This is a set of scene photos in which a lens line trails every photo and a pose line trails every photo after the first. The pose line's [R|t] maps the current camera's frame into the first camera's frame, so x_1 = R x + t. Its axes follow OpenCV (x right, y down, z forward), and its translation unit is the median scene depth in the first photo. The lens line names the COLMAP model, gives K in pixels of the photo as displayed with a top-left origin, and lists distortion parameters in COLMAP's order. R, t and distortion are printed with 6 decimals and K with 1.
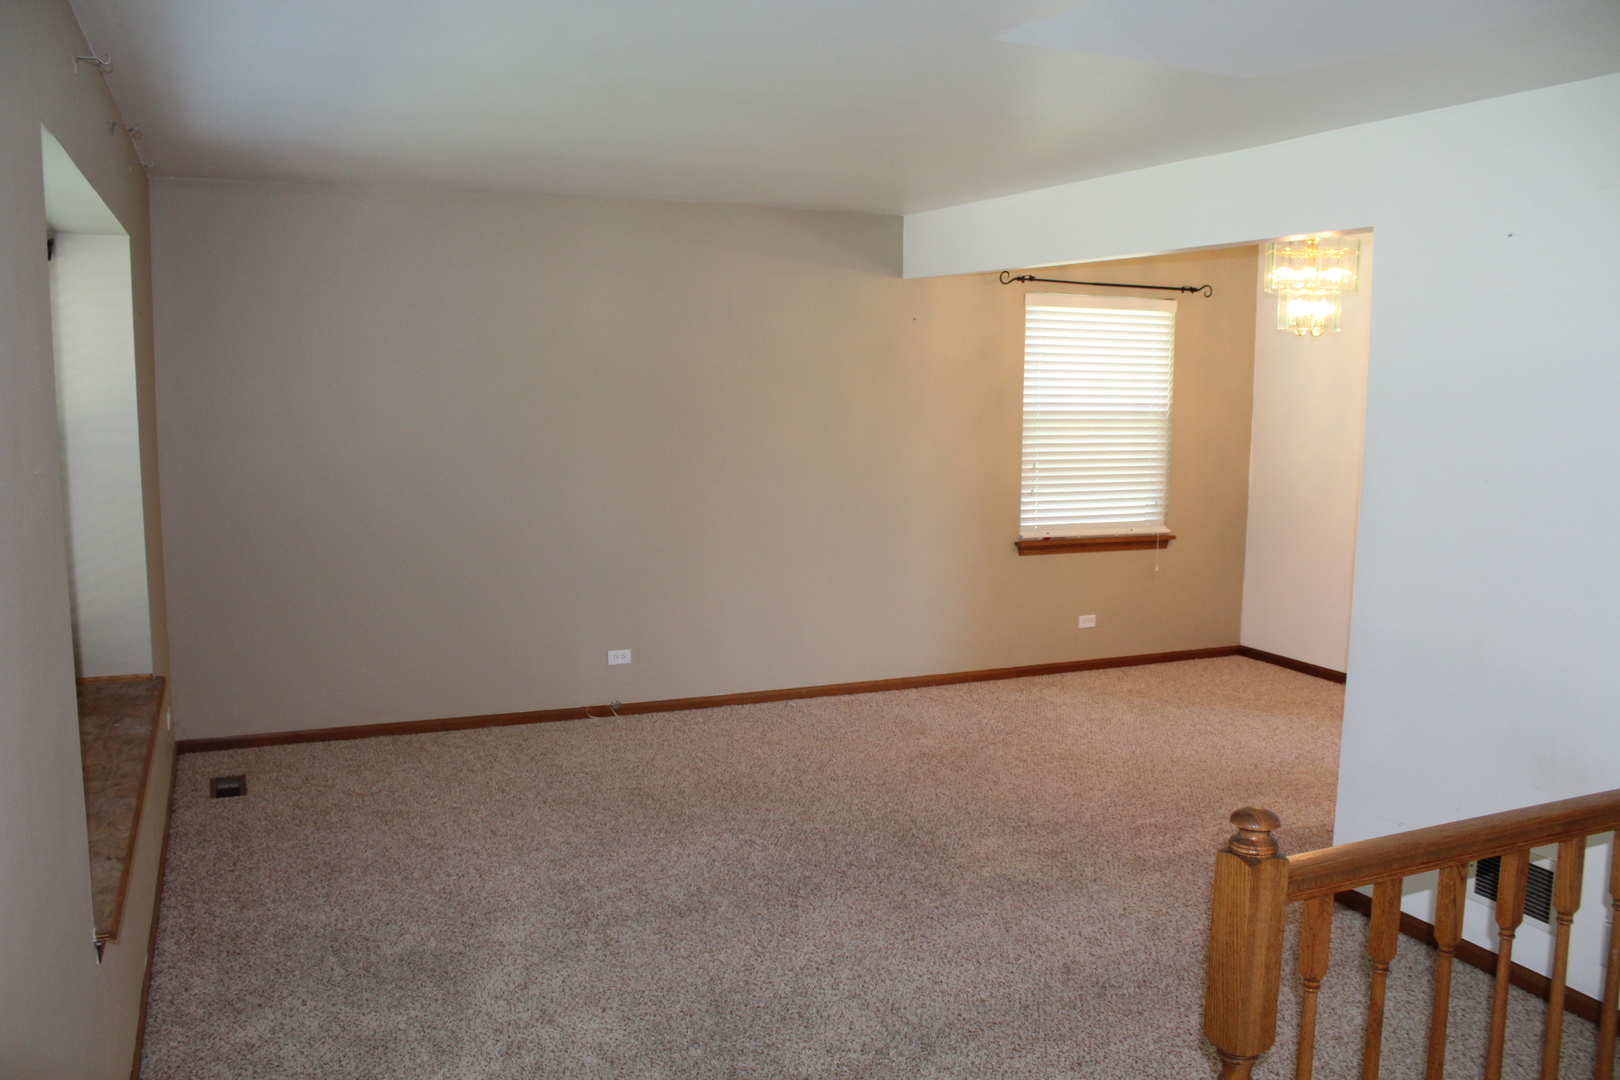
lens RADIAL K [[1334.1, 0, 818.6], [0, 1334.1, 540.4], [0, 0, 1]] dist [-0.158434, 0.131134]
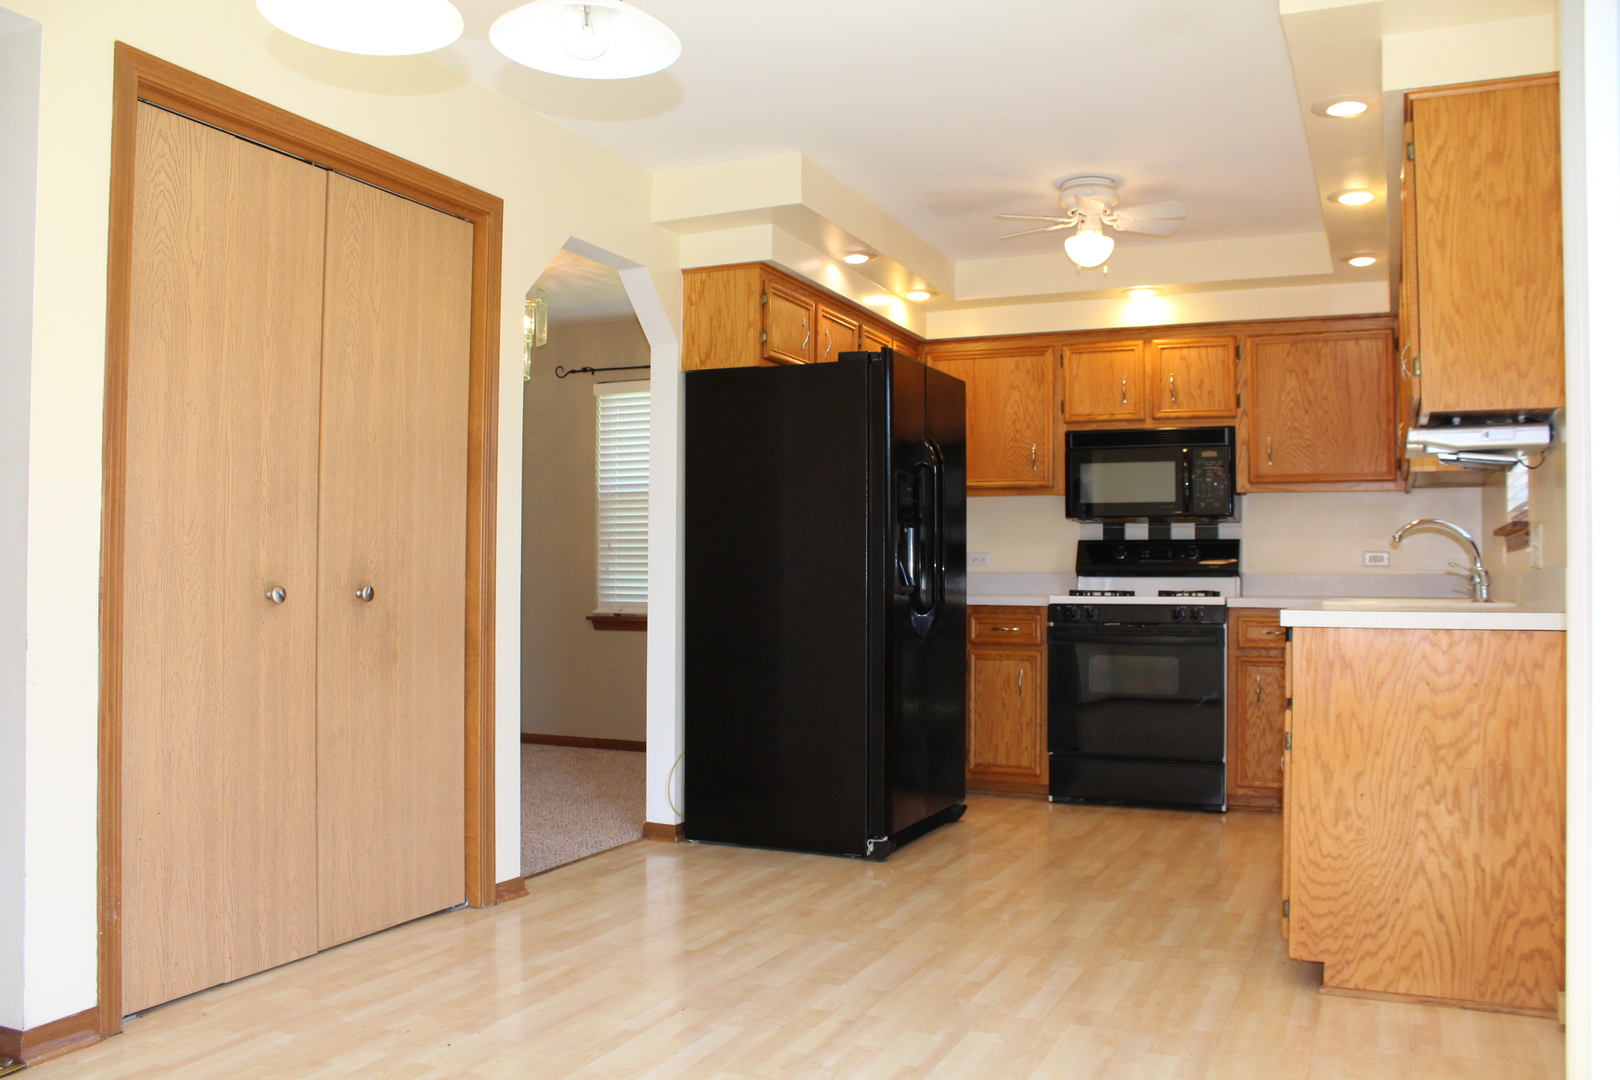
lens RADIAL K [[1334.1, 0, 807.2], [0, 1334.1, 543.2], [0, 0, 1]] dist [-0.158434, 0.131134]
pose [[0.669089, -0.030028, -0.742576, 1.041785], [-0.088788, 0.988797, -0.119985, 0.054282], [0.737860, 0.146212, 0.658927, 0.422038]]
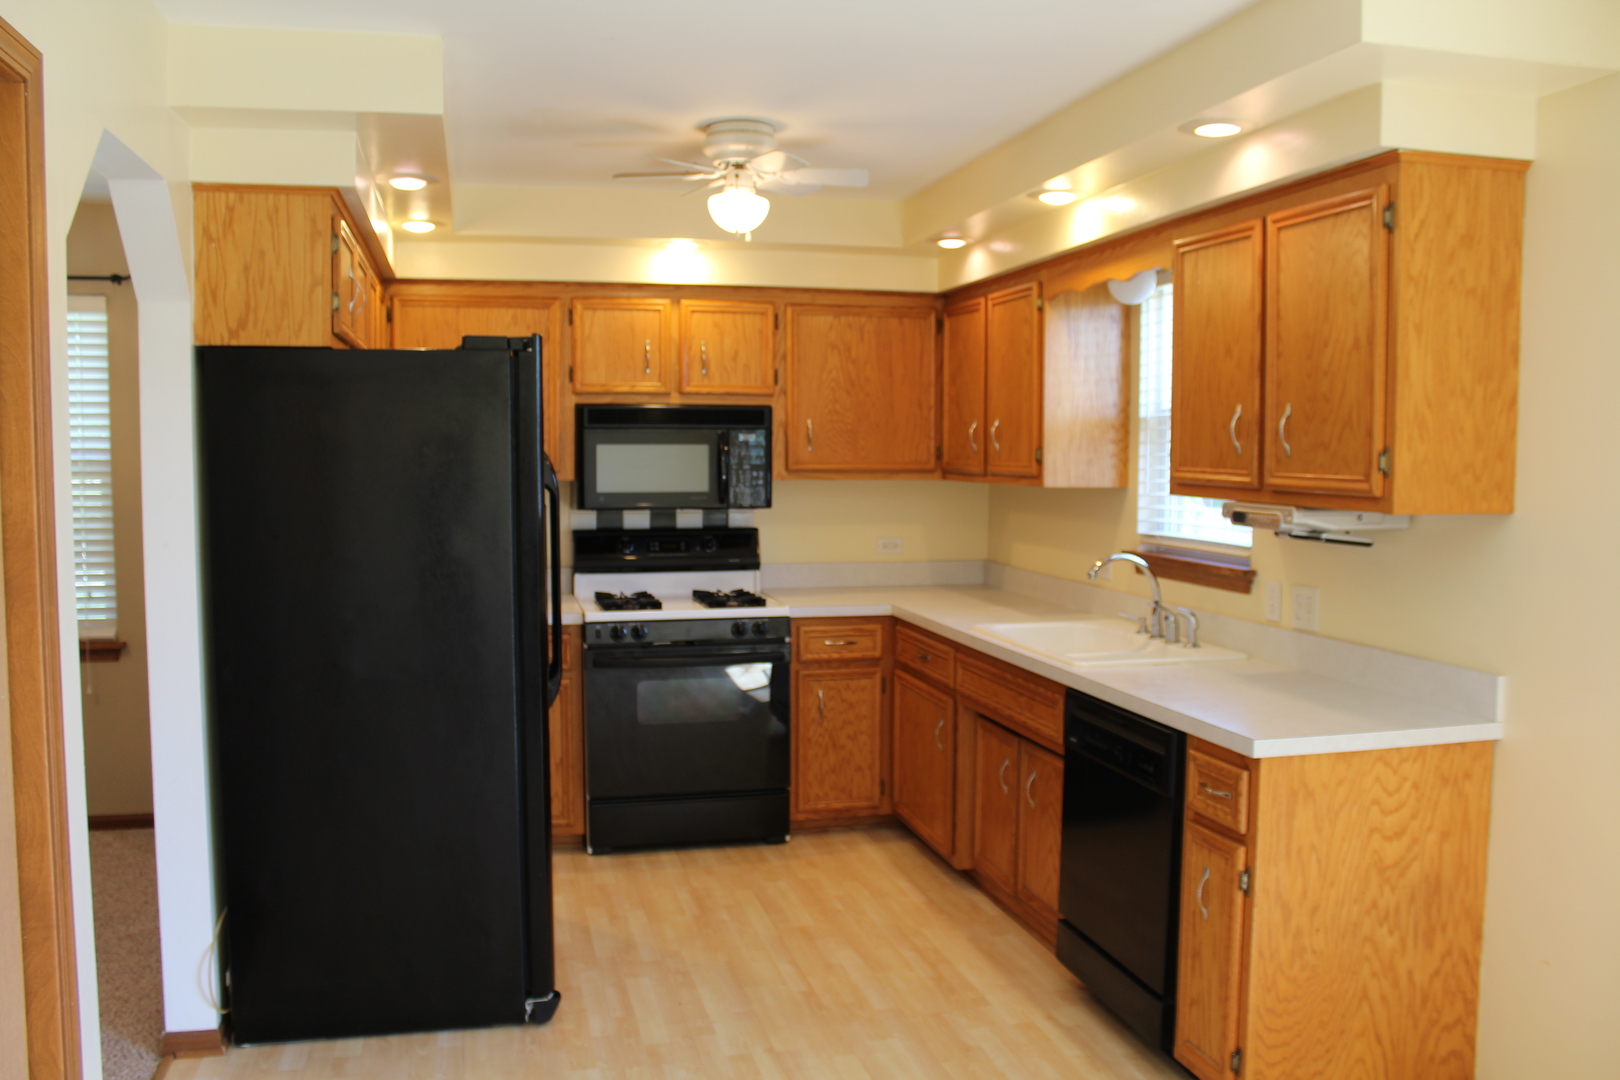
lens RADIAL K [[1334.1, 0, 808.6], [0, 1334.1, 548.0], [0, 0, 1]] dist [-0.158434, 0.131134]
pose [[0.984294, 0.001376, -0.176531, 0.765883], [-0.010435, 0.998675, -0.050399, -0.024074], [0.176228, 0.051449, 0.983004, 0.432804]]
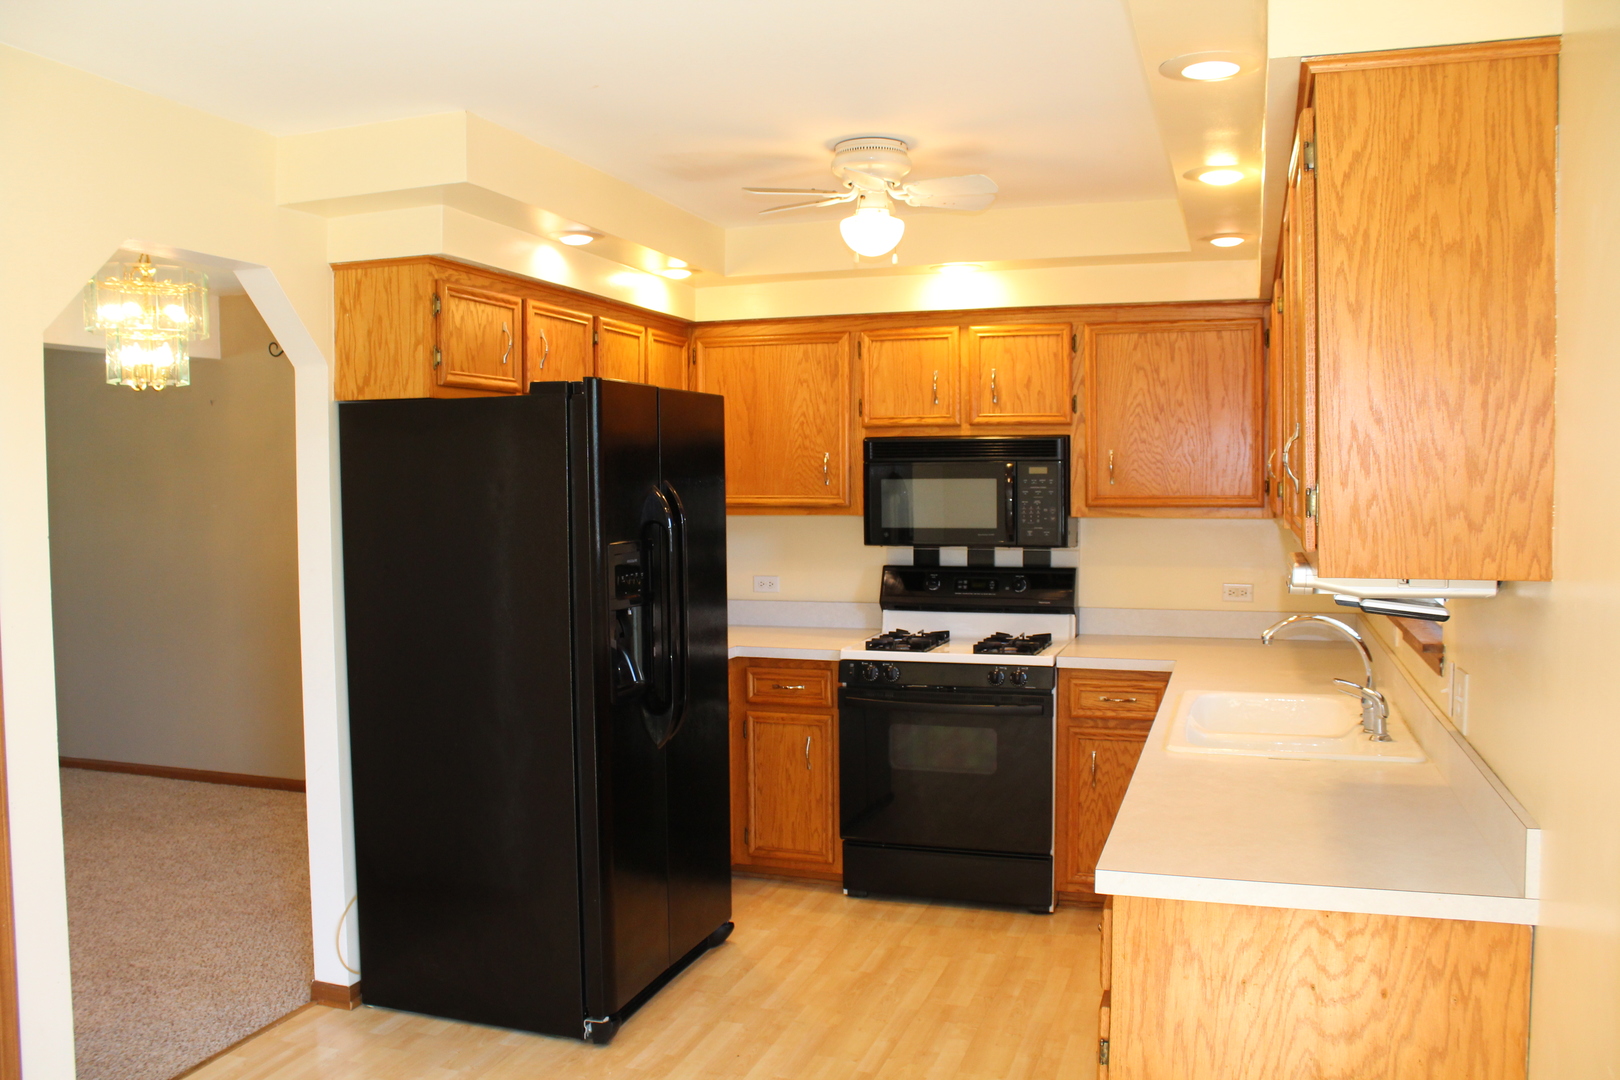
lens RADIAL K [[1334.1, 0, 792.1], [0, 1334.1, 544.0], [0, 0, 1]] dist [-0.158434, 0.131134]
pose [[0.731513, 0.013880, -0.681686, 0.969558], [-0.066982, 0.996420, -0.051589, -0.040631], [0.678529, 0.083398, 0.729824, 0.567454]]
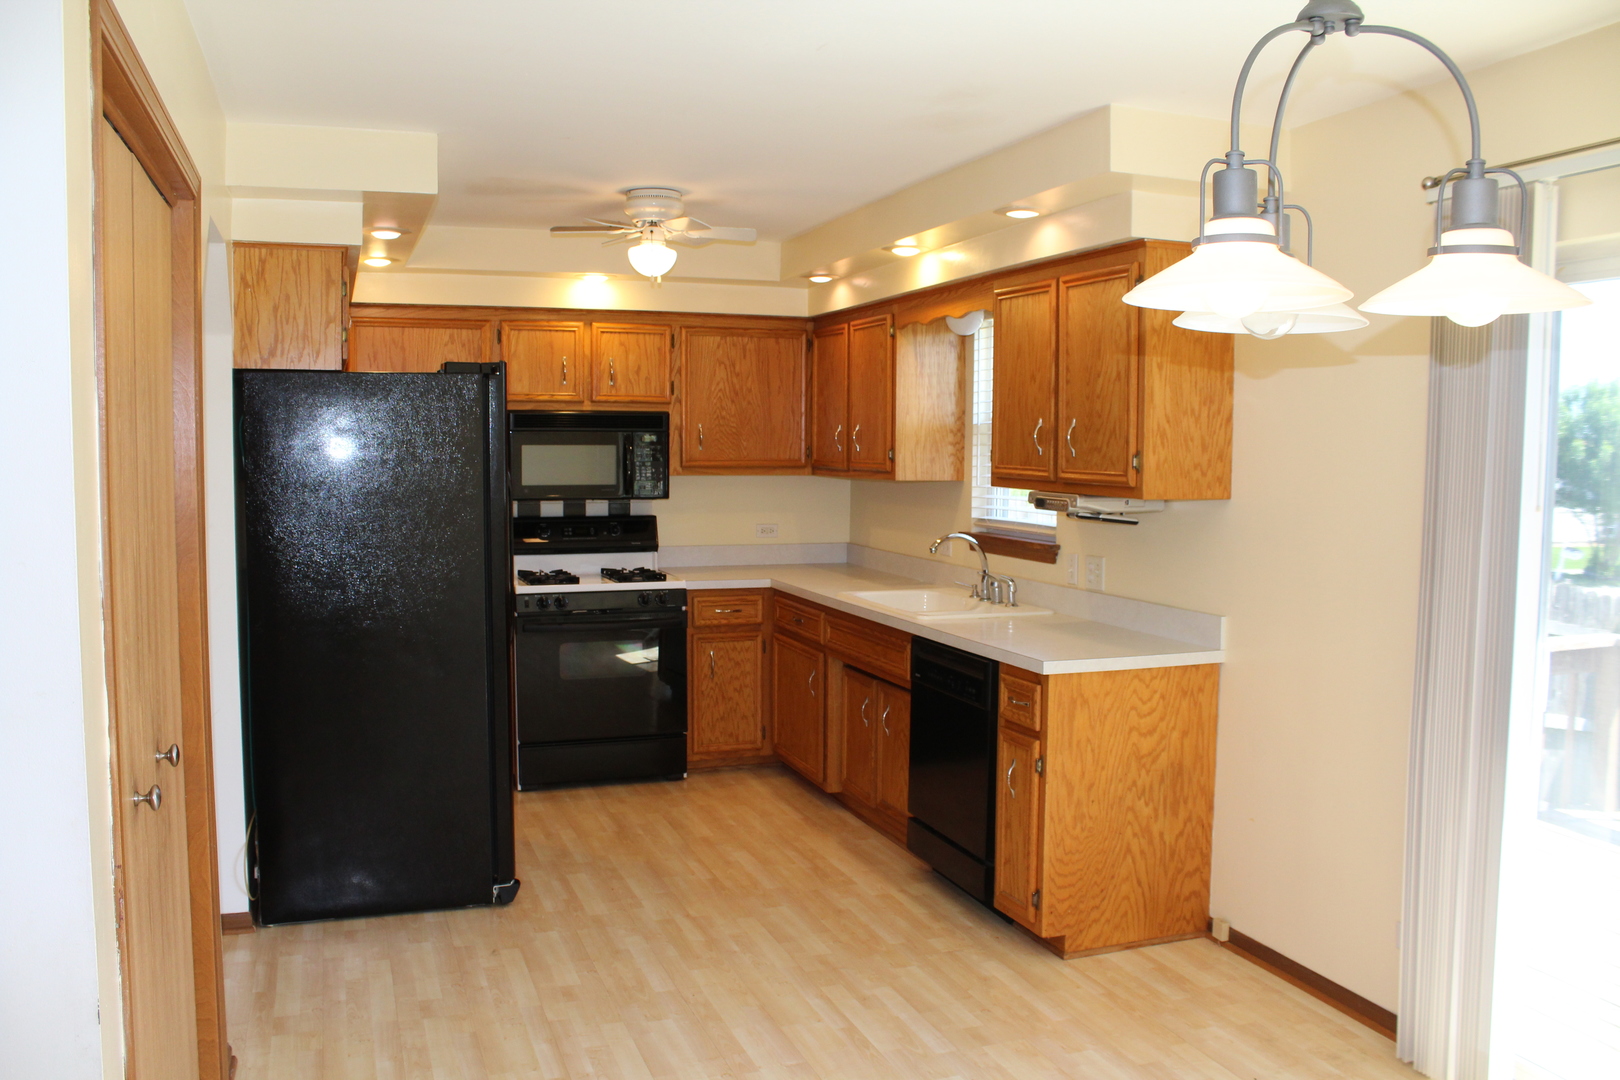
lens RADIAL K [[1334.1, 0, 815.1], [0, 1334.1, 545.8], [0, 0, 1]] dist [-0.158434, 0.131134]
pose [[0.997661, -0.002693, -0.068302, 0.770725], [-0.000639, 0.998813, -0.048709, -0.009777], [0.068352, 0.048638, 0.996475, 0.291910]]
